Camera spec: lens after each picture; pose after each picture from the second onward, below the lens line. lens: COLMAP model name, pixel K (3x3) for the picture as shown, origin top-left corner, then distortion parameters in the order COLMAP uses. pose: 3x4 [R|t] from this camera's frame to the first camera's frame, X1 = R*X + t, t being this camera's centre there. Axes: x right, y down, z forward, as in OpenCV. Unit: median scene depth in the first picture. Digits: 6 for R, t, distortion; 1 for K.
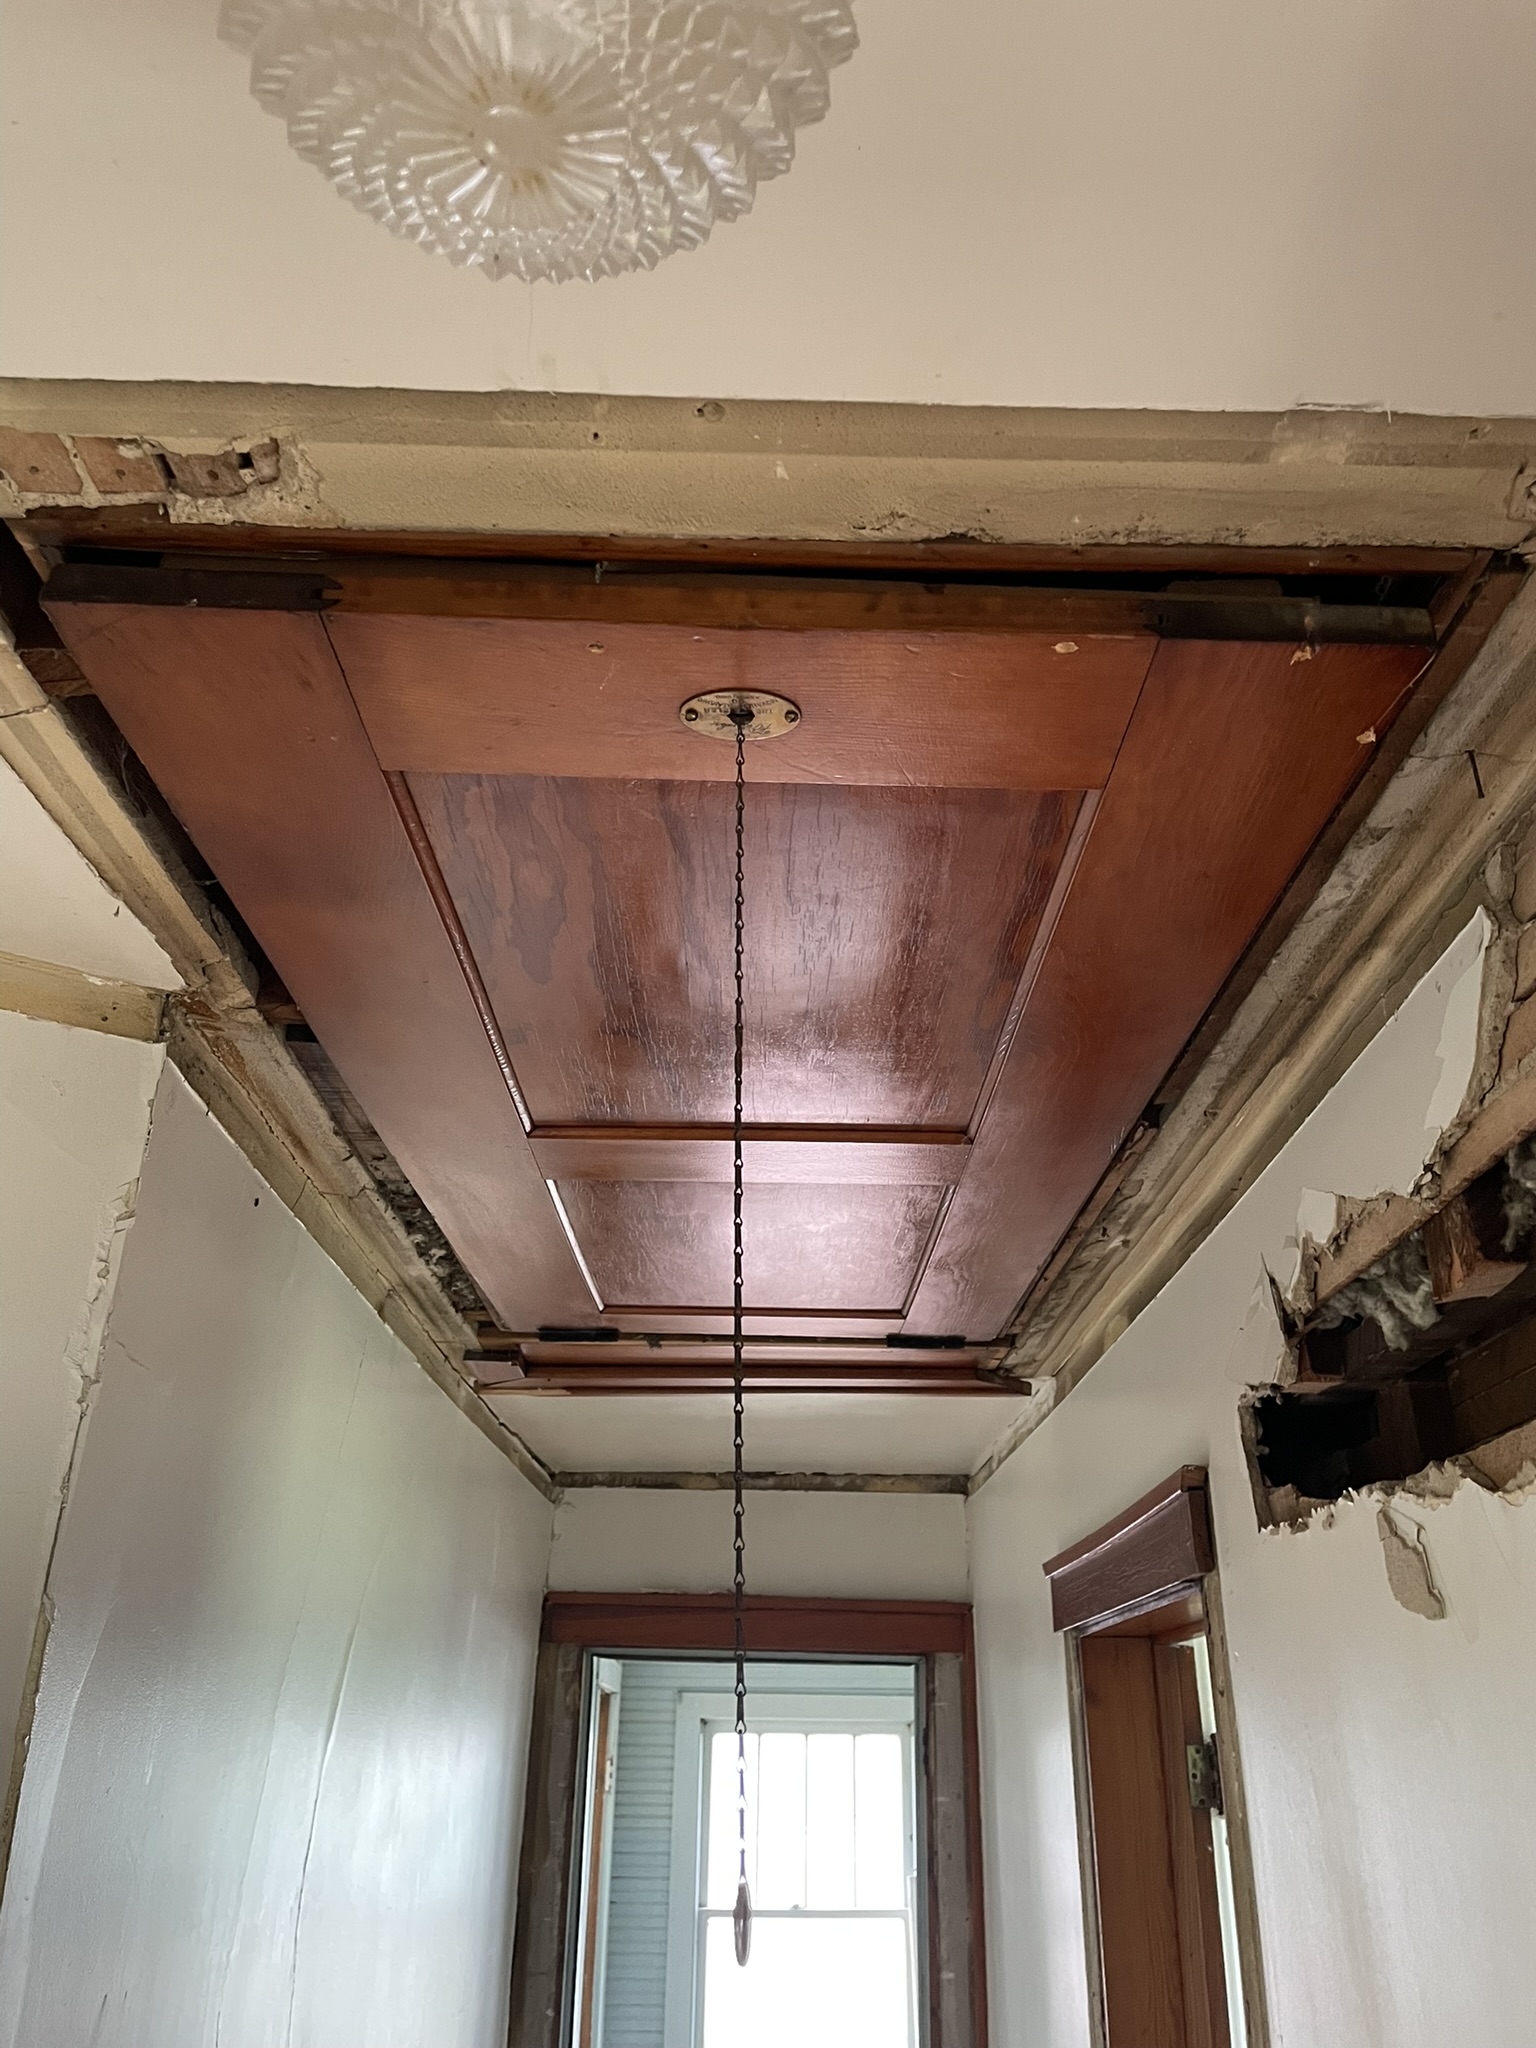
lens RADIAL K [[1597.6, 0, 769.8], [0, 1597.6, 1015.5], [0, 0, 1]] dist [0.006323, -0.015459]
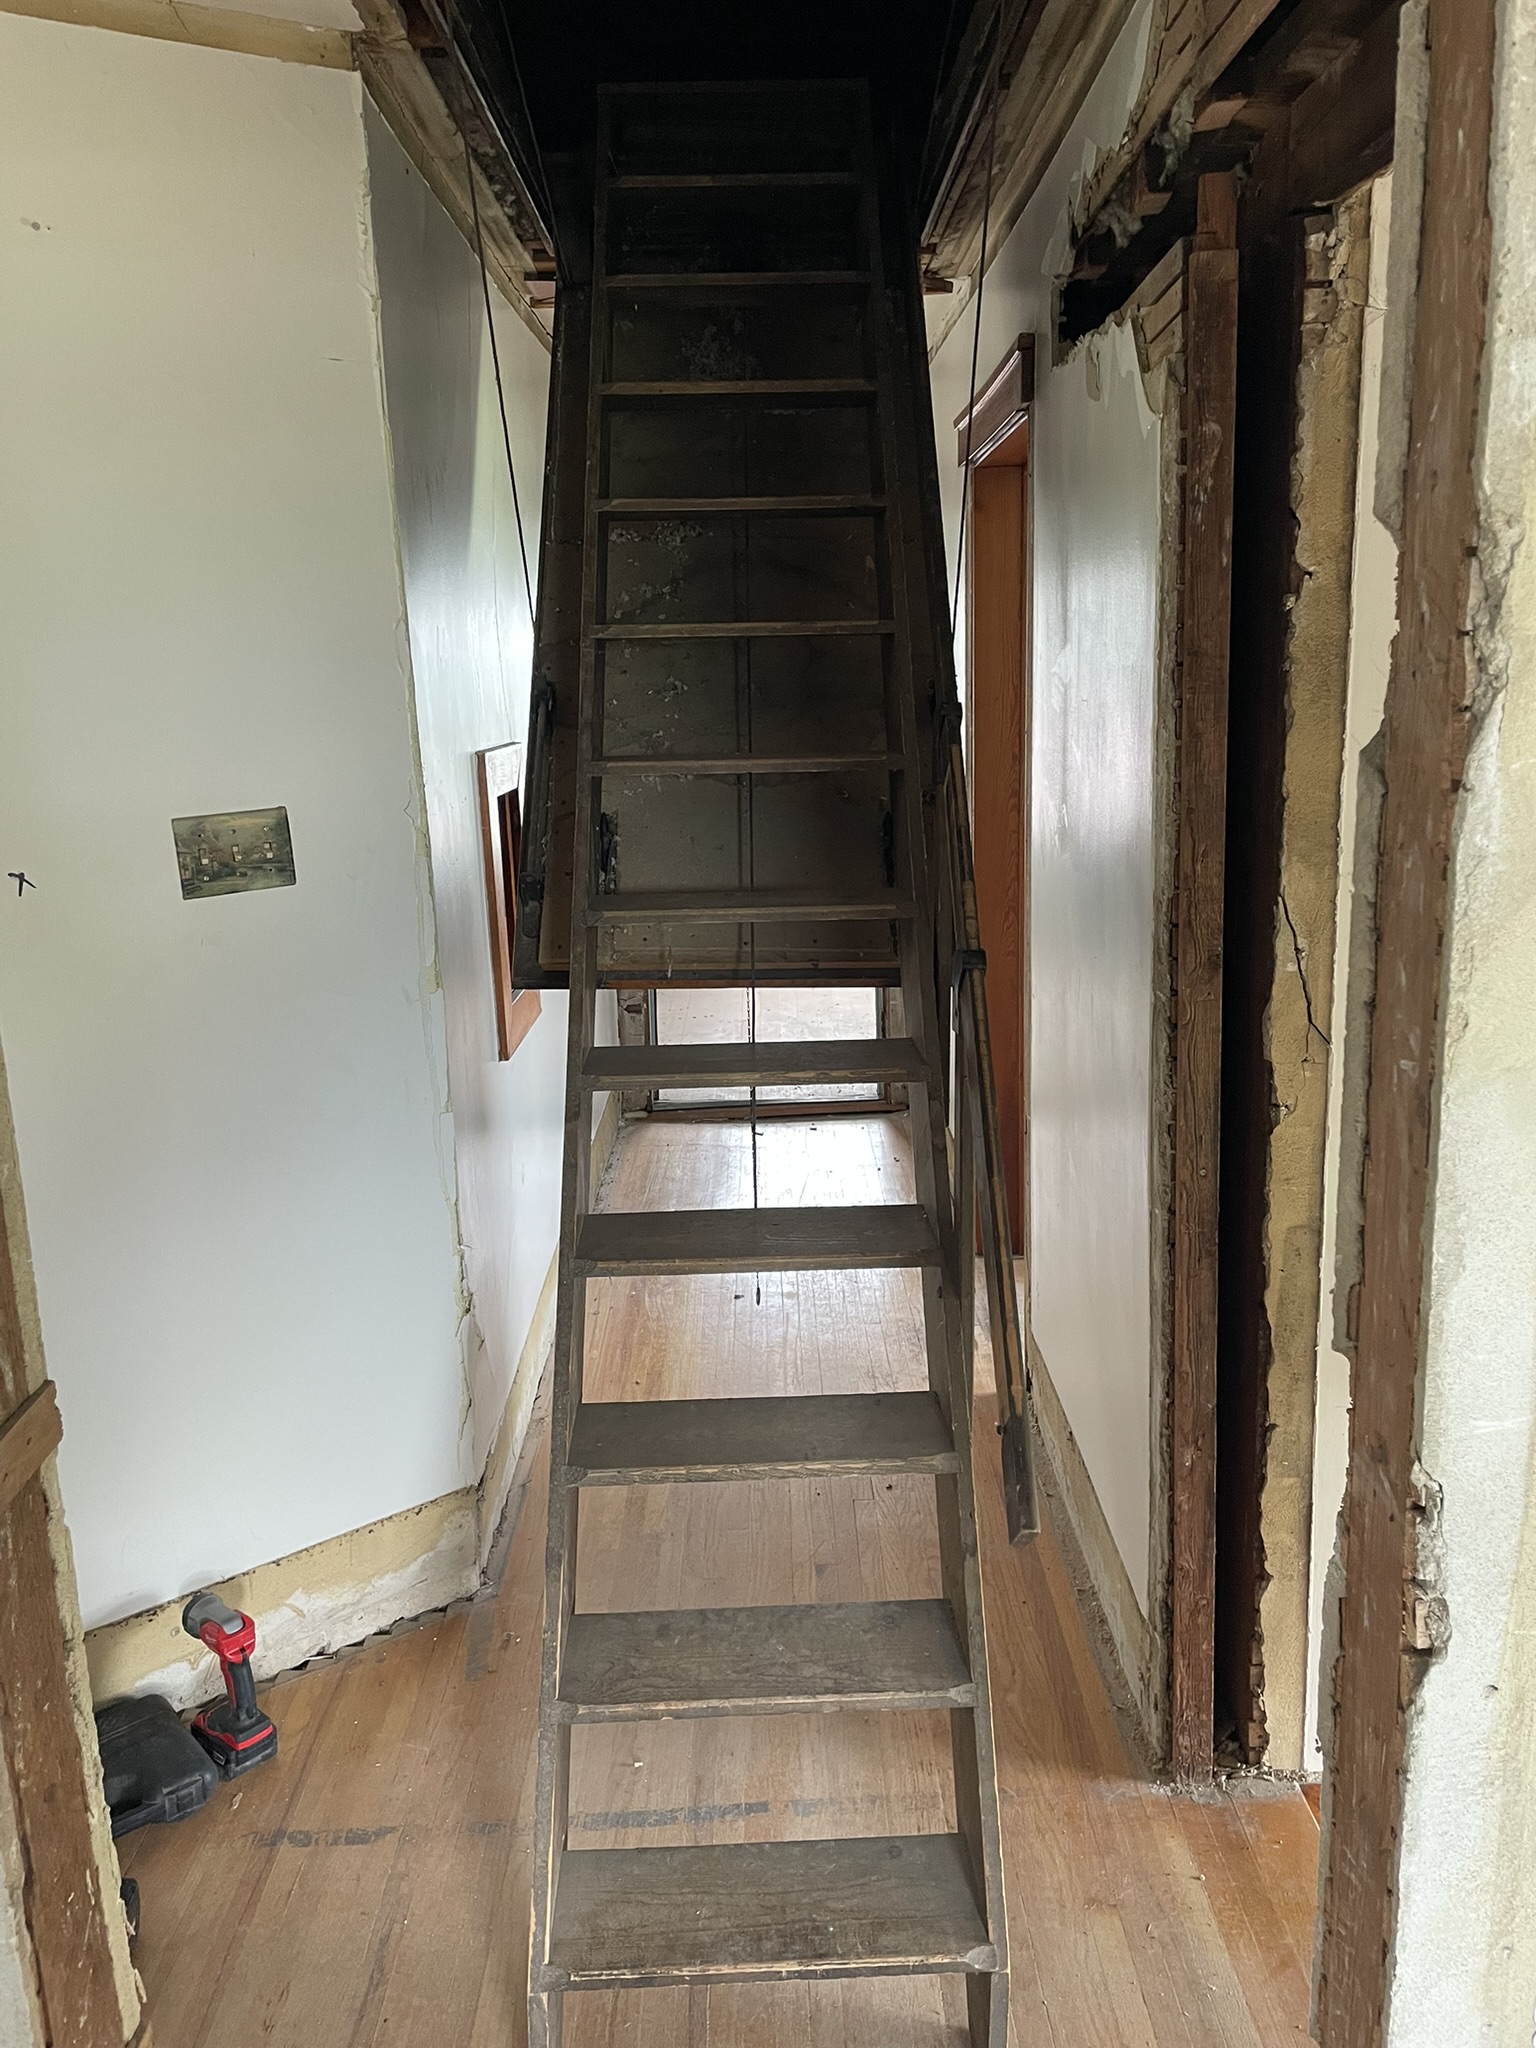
lens RADIAL K [[1597.6, 0, 770.8], [0, 1597.6, 1009.7], [0, 0, 1]] dist [0.006323, -0.015459]
pose [[0.999316, -0.035507, -0.010341, 0.011725], [0.034615, 0.799593, 0.599544, -0.145536], [-0.013019, -0.599492, 0.800275, -0.698546]]
